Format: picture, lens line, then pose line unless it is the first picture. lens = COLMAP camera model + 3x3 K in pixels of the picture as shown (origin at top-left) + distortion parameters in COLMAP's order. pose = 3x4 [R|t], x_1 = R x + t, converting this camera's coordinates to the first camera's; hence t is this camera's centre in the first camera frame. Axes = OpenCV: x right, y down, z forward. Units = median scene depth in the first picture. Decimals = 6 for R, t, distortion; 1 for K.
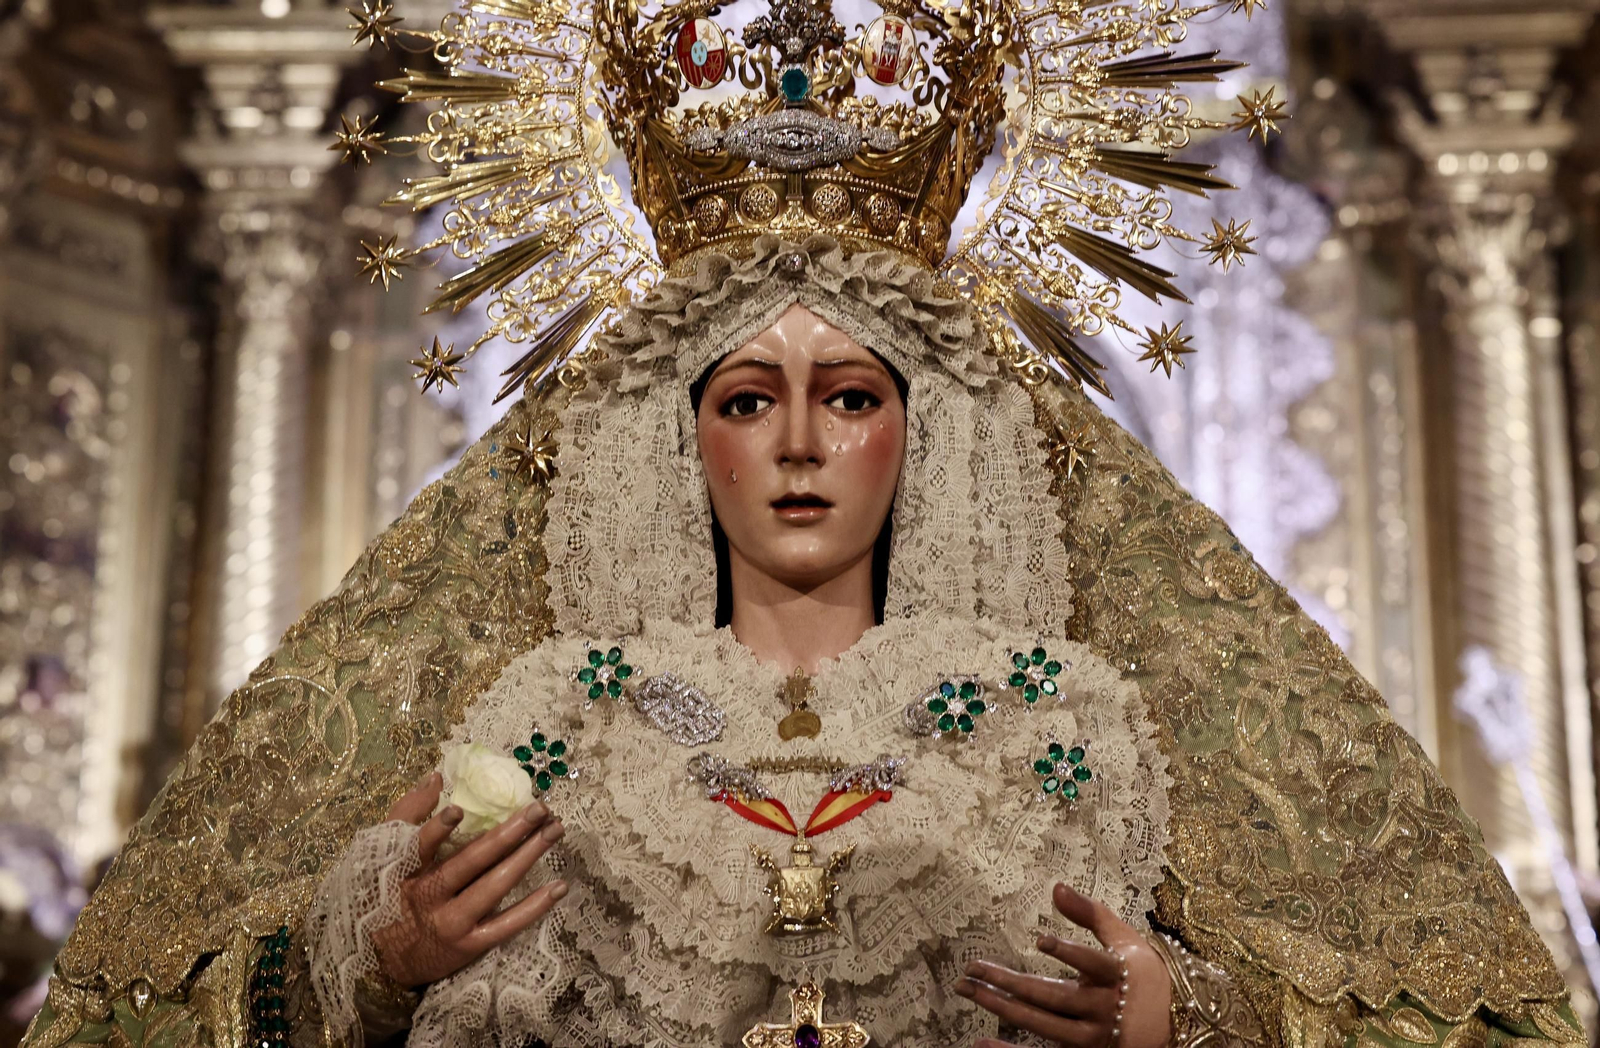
lens RADIAL K [[4025.9, 0, 772.0], [0, 4025.9, 475.4], [0, 0, 1]] dist [0.036217, -0.413442]
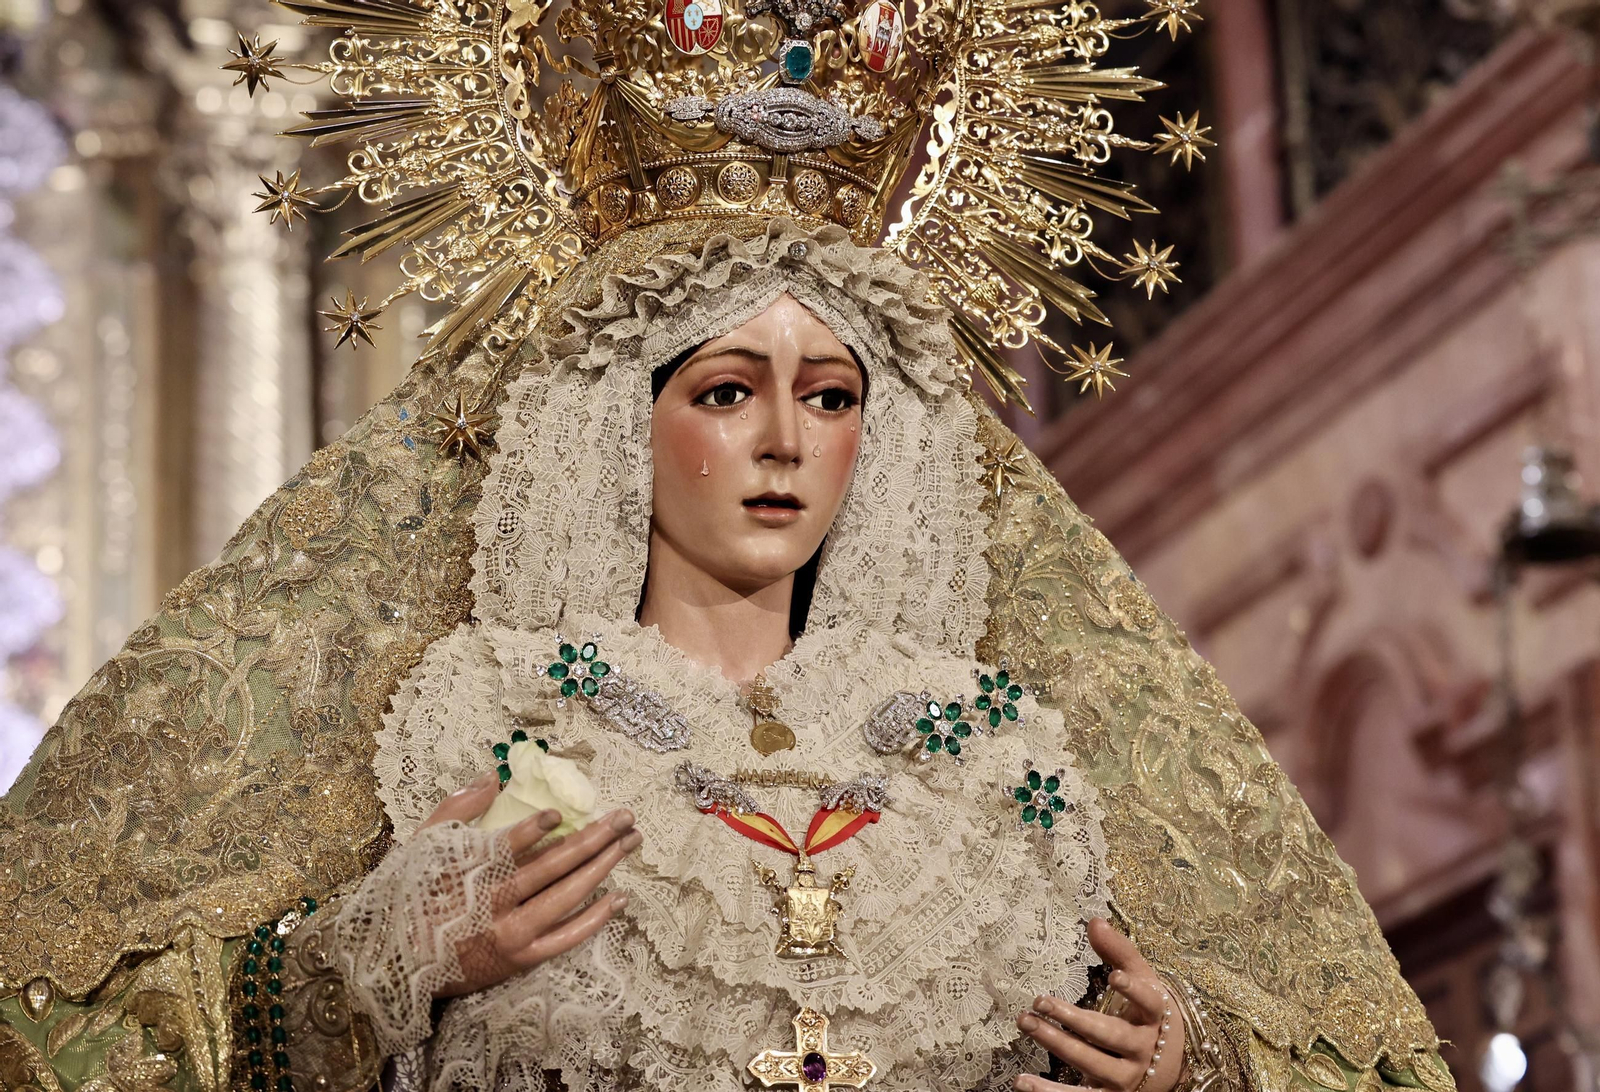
lens RADIAL K [[4438.1, 0, 720.5], [0, 4438.1, 508.2], [0, 0, 1]] dist [0.083540, 0.140324]
pose [[0.933724, 0.073636, 0.350338, -0.366101], [-0.080741, 0.996719, 0.005695, 0.003094], [-0.348769, -0.033604, 0.936606, 0.022853]]
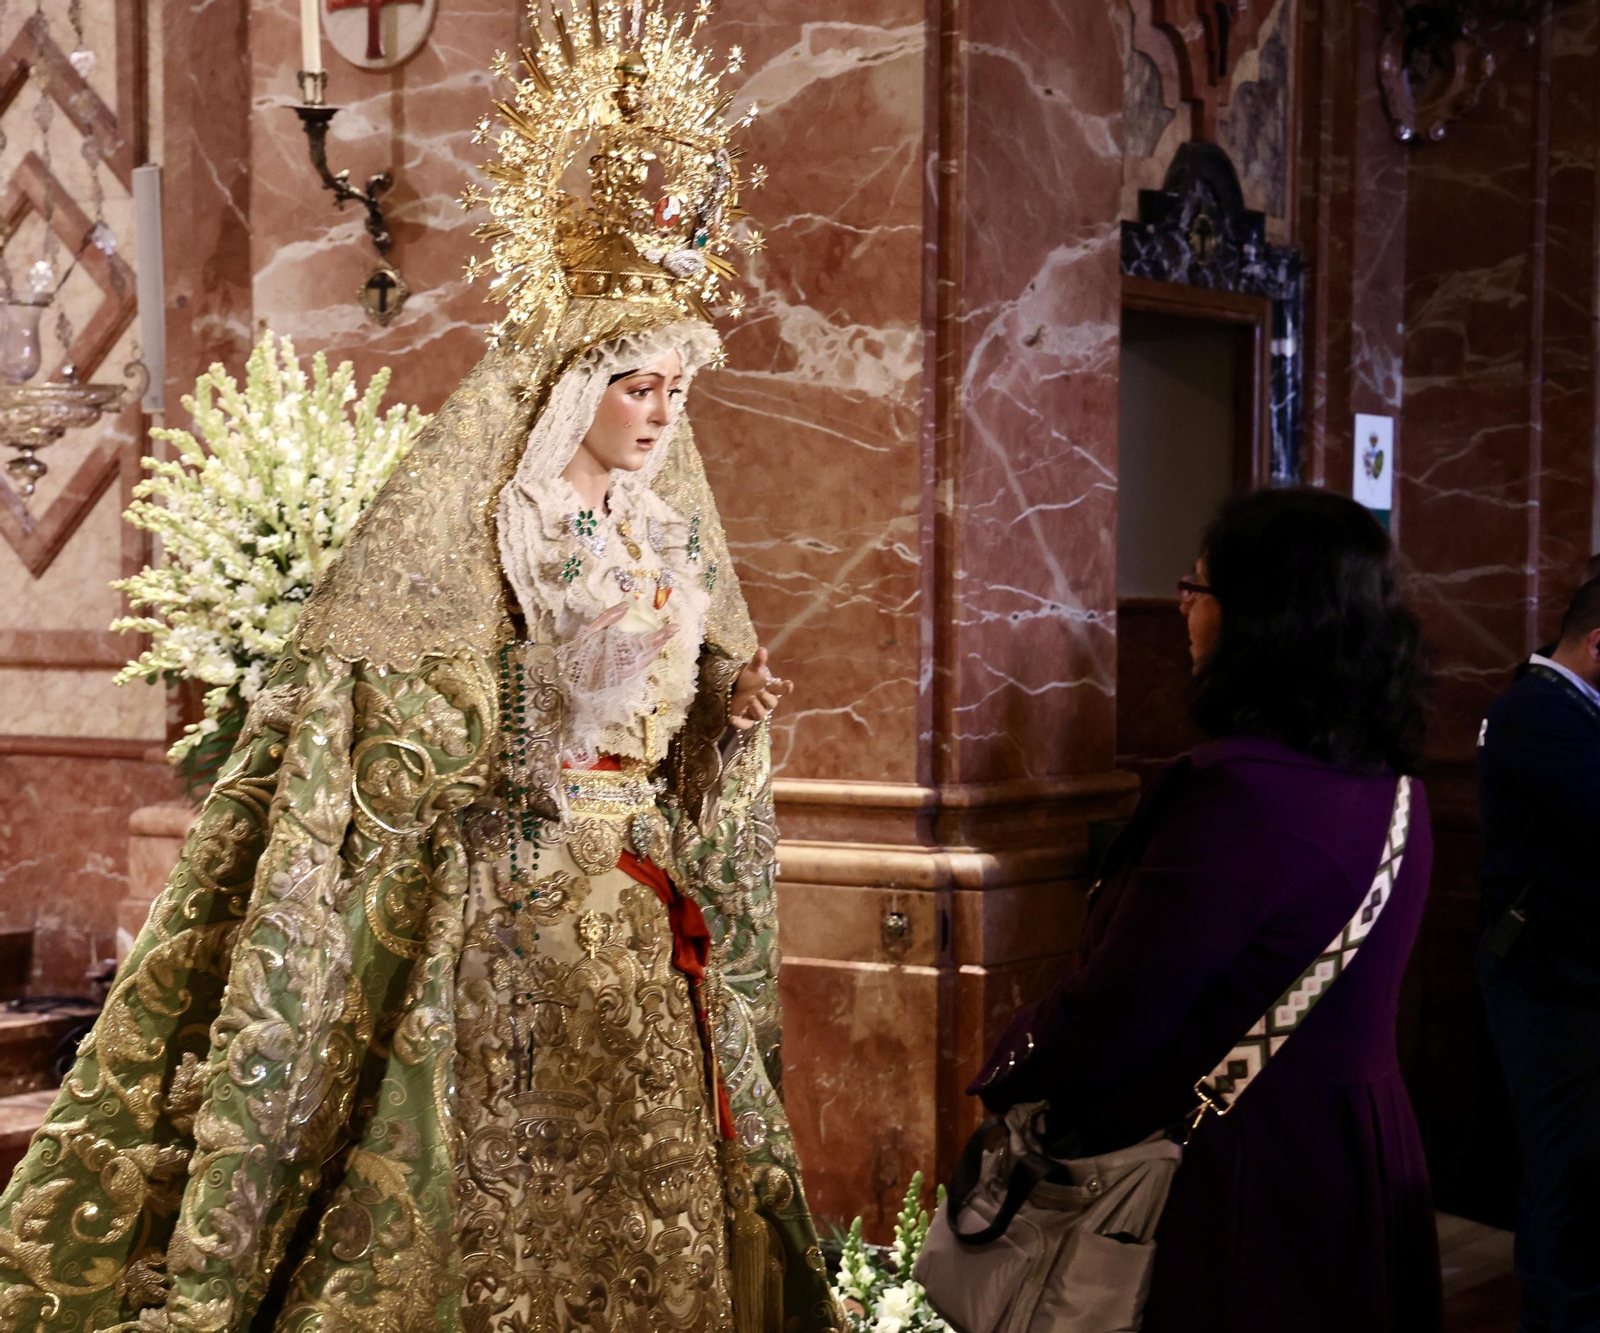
lens RADIAL K [[3608.5, 0, 650.9], [0, 3608.5, 701.9], [0, 0, 1]] dist [0.178665, 0.516889]
pose [[0.515120, -0.031113, 0.856553, -1.541183], [-0.298038, 0.930478, 0.213035, -0.256680], [-0.803632, -0.365024, 0.470035, 0.087838]]
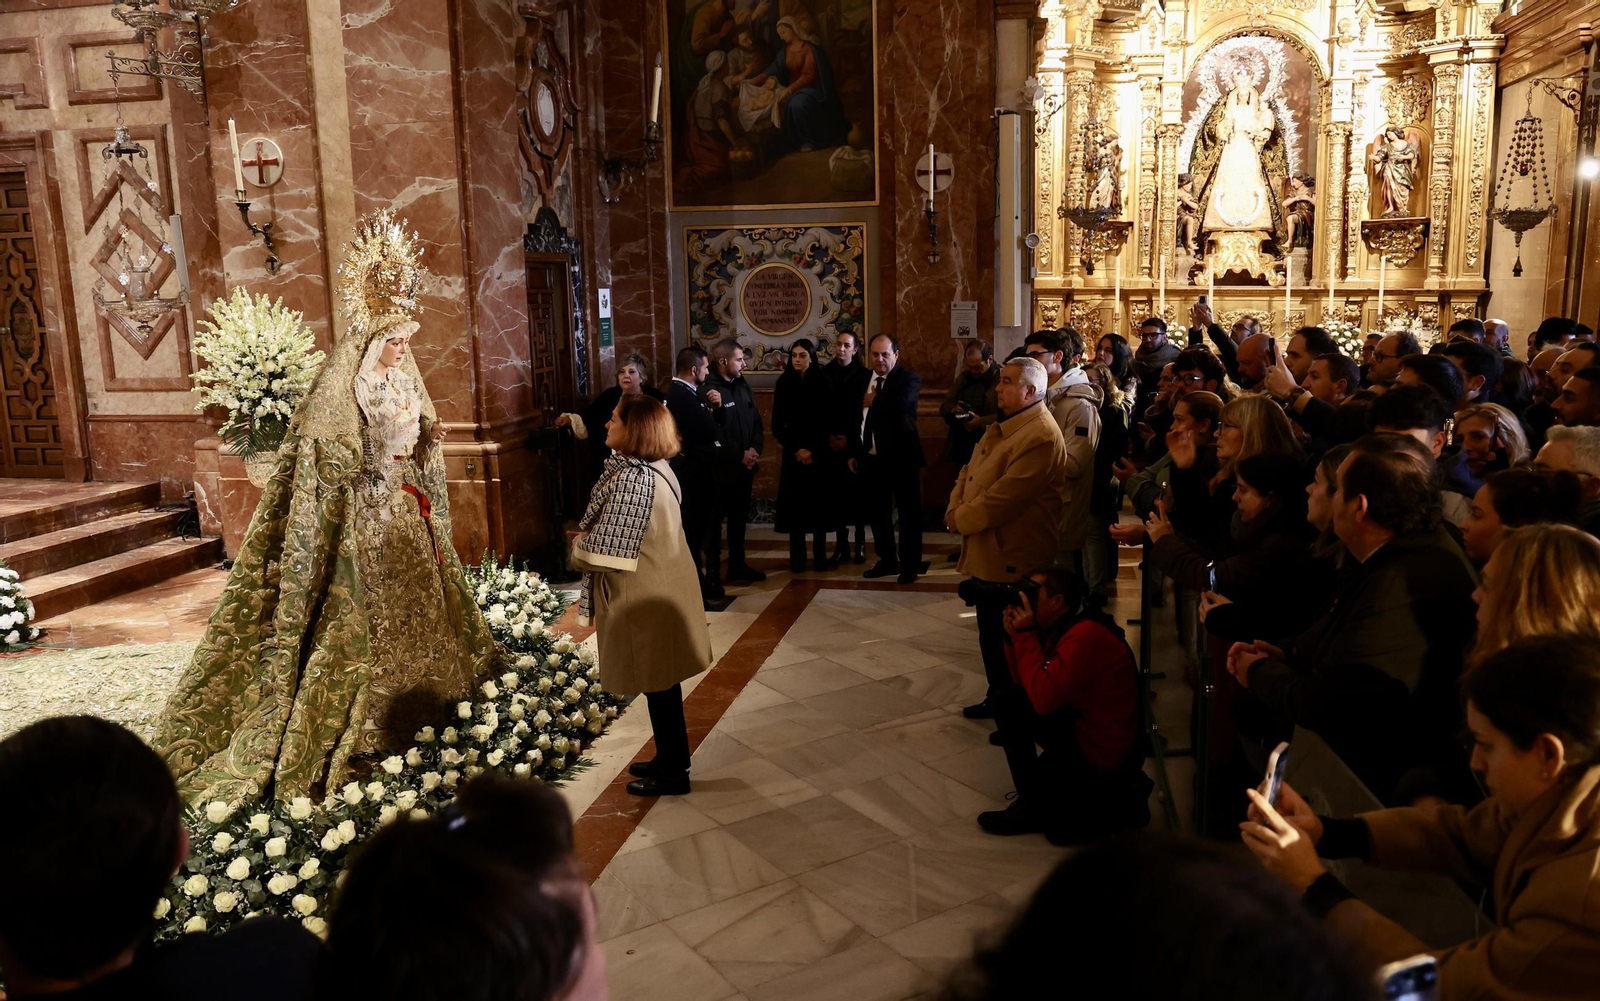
lens RADIAL K [[1193.8, 0, 848.2], [0, 1193.8, 516.4], [0, 0, 1]] dist [-0.097810, 0.068452]
pose [[0.136251, -0.195332, 0.971227, -1.796642], [-0.326214, 0.916849, 0.230159, -0.434376], [-0.935425, -0.348187, 0.061201, 0.098182]]
